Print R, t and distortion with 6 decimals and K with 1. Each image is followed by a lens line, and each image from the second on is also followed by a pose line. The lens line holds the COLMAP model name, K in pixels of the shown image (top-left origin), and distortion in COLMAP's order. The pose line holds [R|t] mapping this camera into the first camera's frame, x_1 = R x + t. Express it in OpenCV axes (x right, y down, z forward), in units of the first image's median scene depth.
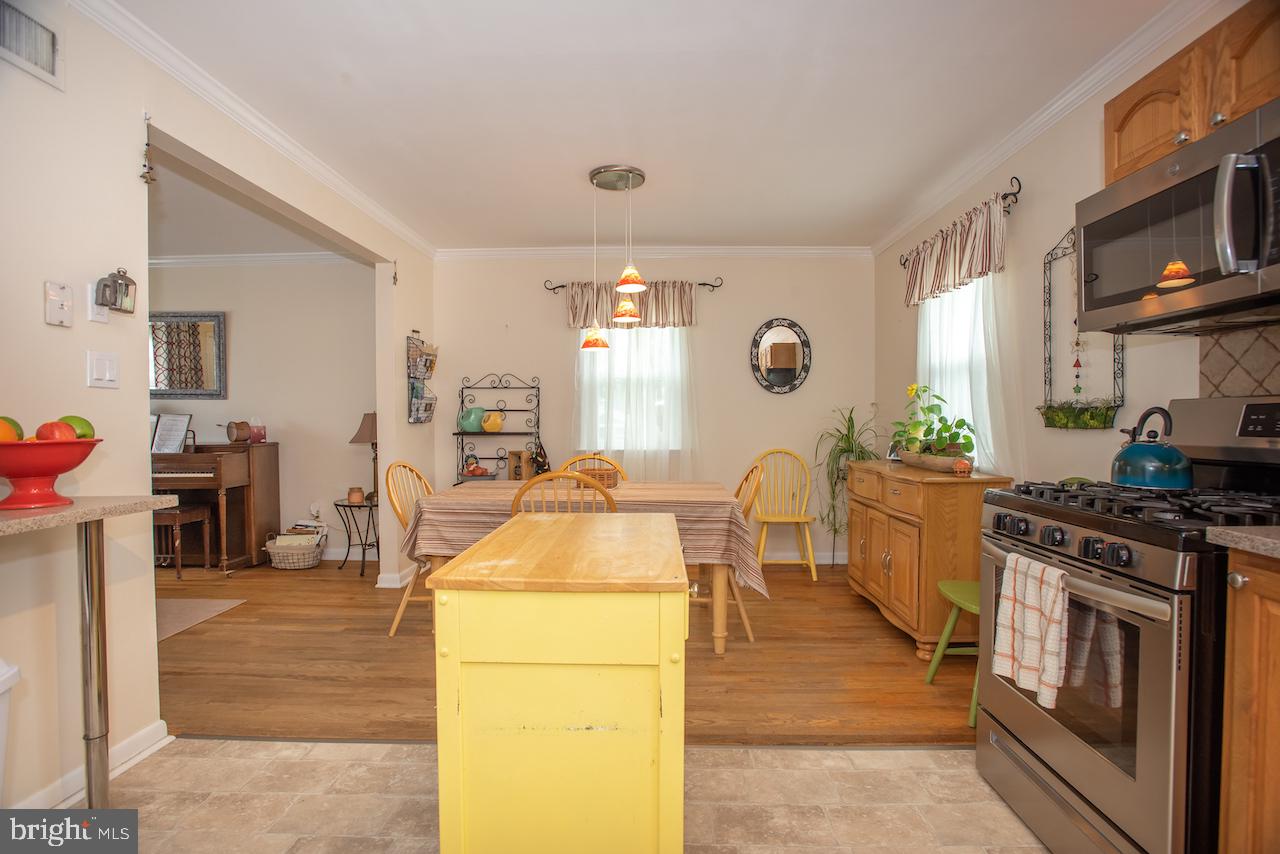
lens RADIAL K [[654.2, 0, 640.0], [0, 654.2, 427.0], [0, 0, 1]] dist [-0.072376, 0.034358]
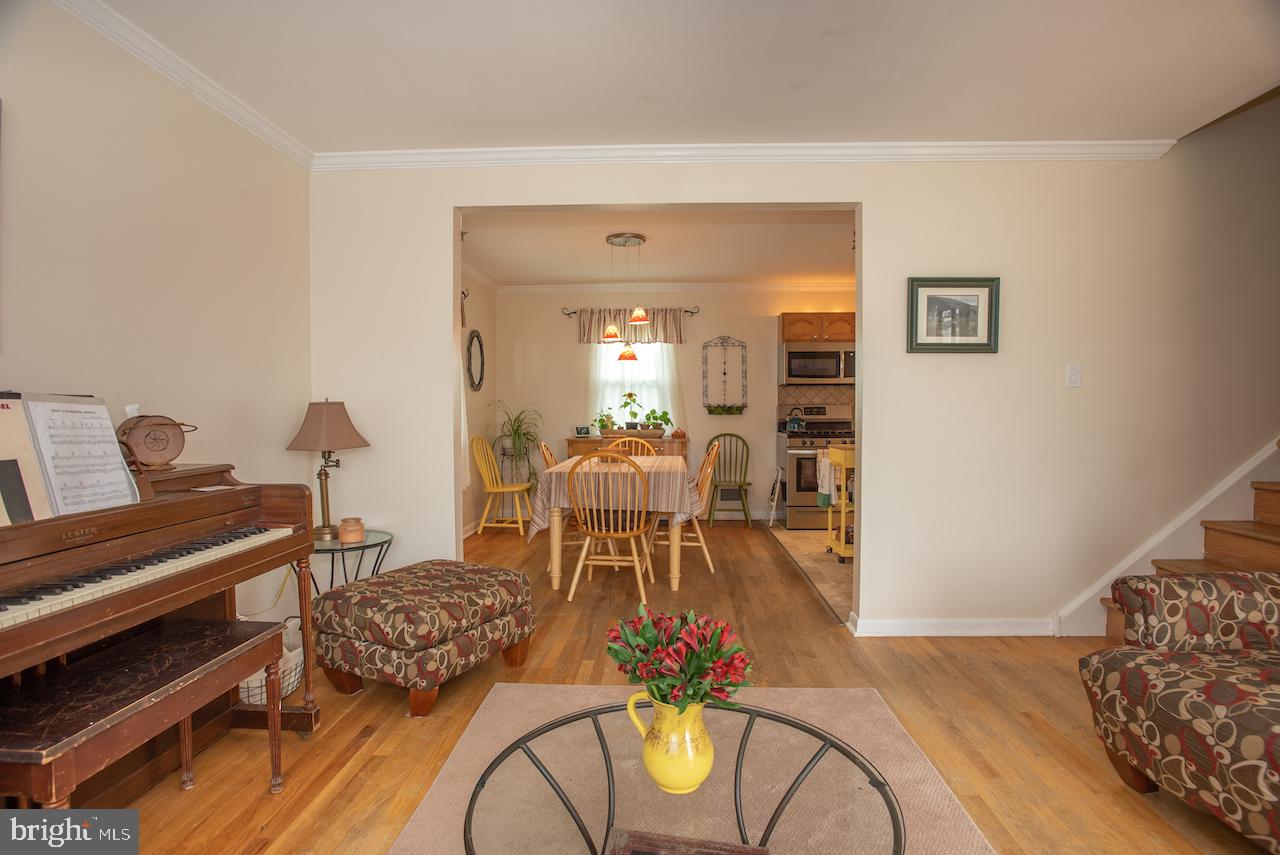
lens RADIAL K [[654.2, 0, 640.0], [0, 654.2, 427.5], [0, 0, 1]] dist [-0.072376, 0.034358]
pose [[0.037181, -0.025744, 0.998977, -1.371854], [0.006340, 0.999654, 0.025525, -0.009758], [-0.999288, 0.005385, 0.037332, 0.850244]]
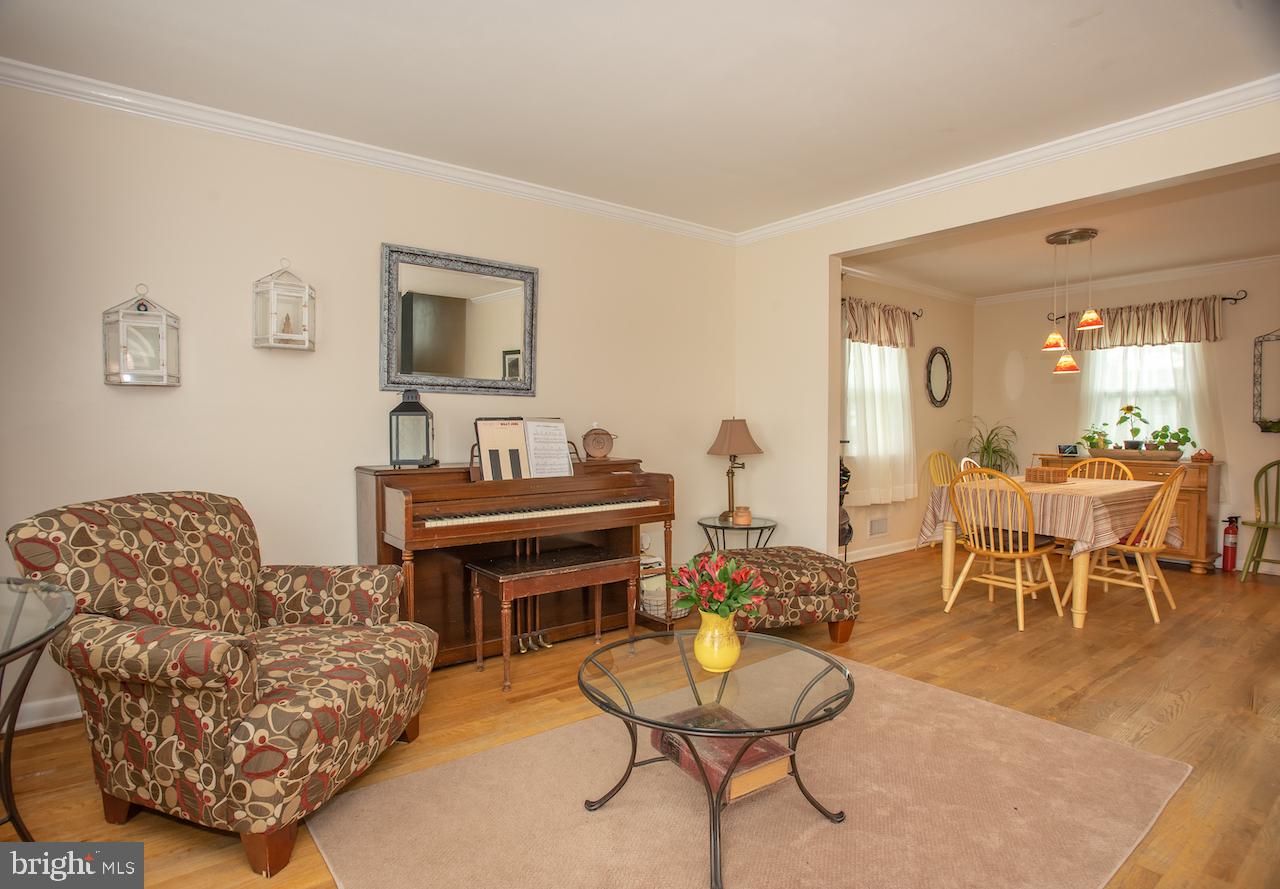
lens RADIAL K [[649.5, 0, 614.5], [0, 649.5, 438.6], [0, 0, 1]] dist [-0.030102, 0.000573]
pose [[0.782335, -0.011395, 0.622754, -1.420907], [0.002178, 0.999877, 0.015560, -0.009012], [-0.622854, -0.010816, 0.782263, 0.541670]]
